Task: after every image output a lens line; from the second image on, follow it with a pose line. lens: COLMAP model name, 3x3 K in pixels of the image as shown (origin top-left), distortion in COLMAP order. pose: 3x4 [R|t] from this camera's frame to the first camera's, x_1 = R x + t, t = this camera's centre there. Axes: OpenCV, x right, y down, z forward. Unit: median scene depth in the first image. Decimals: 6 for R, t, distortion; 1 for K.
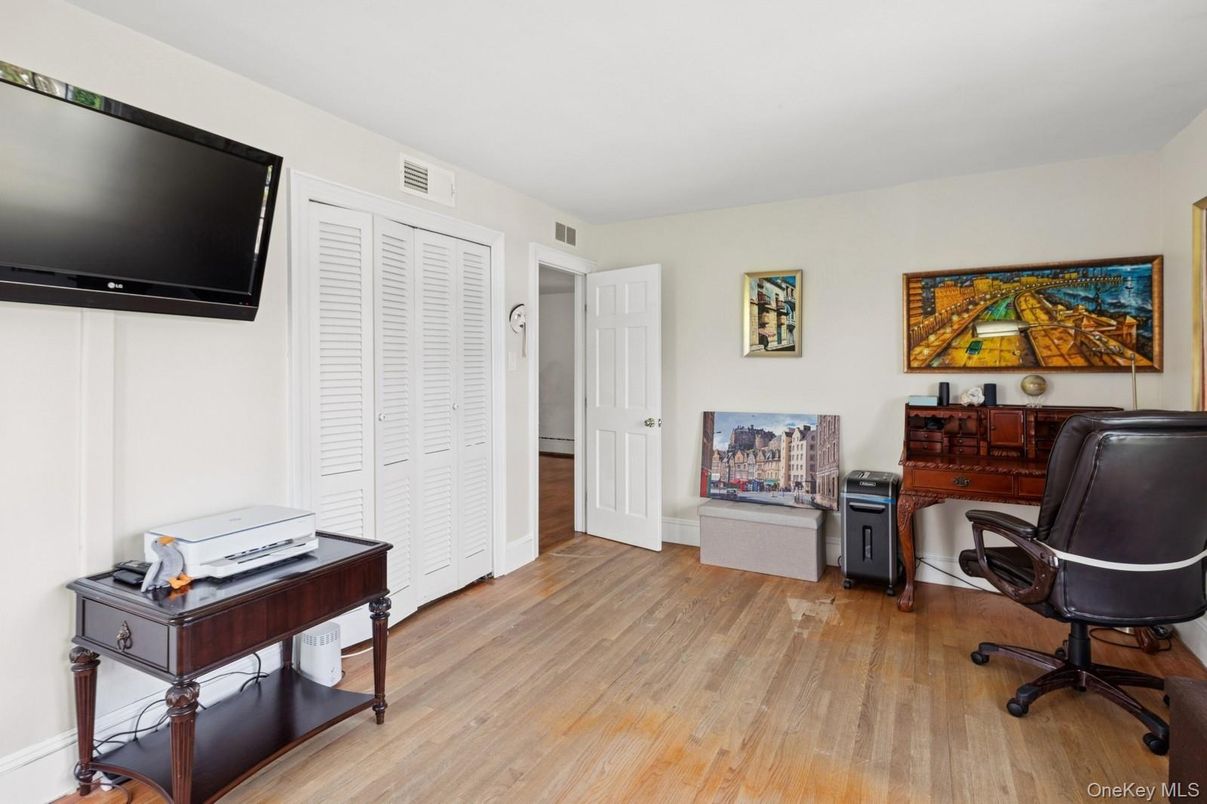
lens RADIAL K [[596.3, 0, 606.5], [0, 596.3, 365.3], [0, 0, 1]] dist [0.000127, -0.000086]
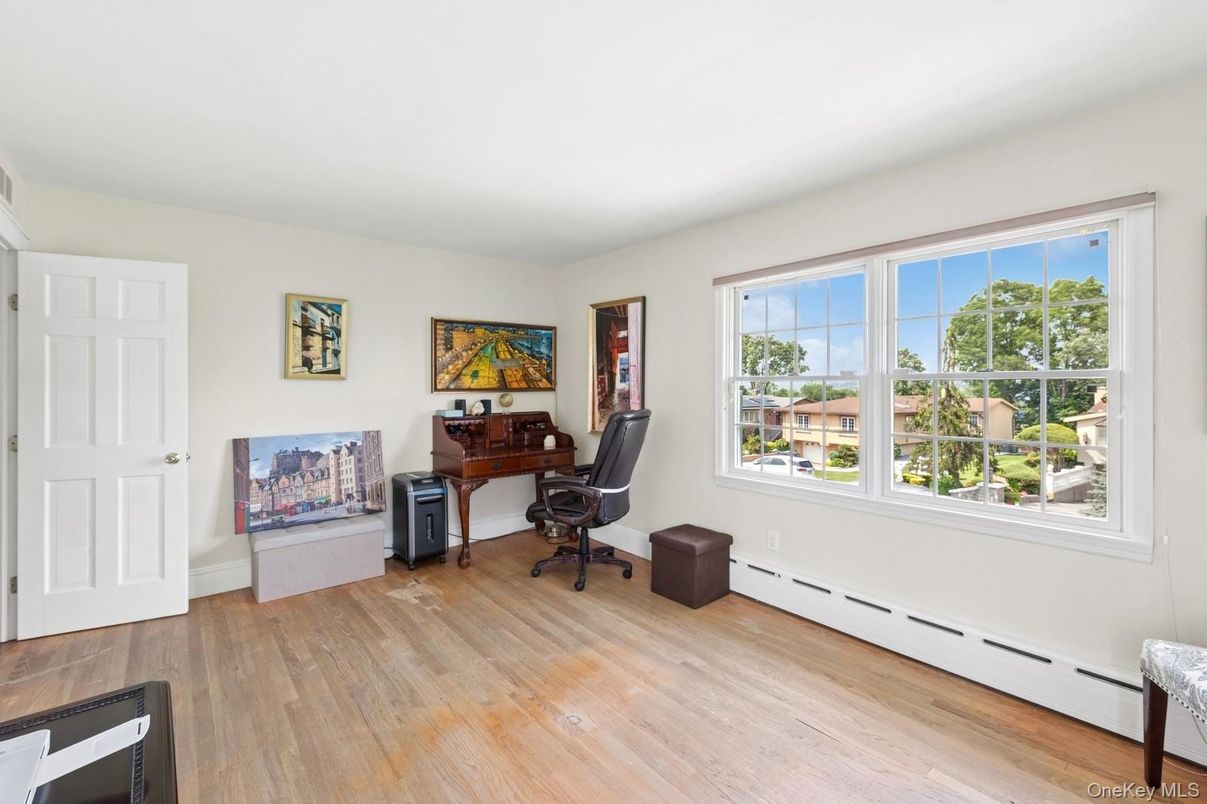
lens RADIAL K [[514.0, 0, 605.5], [0, 514.0, 386.2], [0, 0, 1]] dist [-0.000648, -0.000152]
pose [[0.380323, 0.001035, 0.924853, -0.404148], [-0.000002, 0.999999, -0.001118, -0.001026], [-0.924854, 0.000423, 0.380323, 0.224445]]
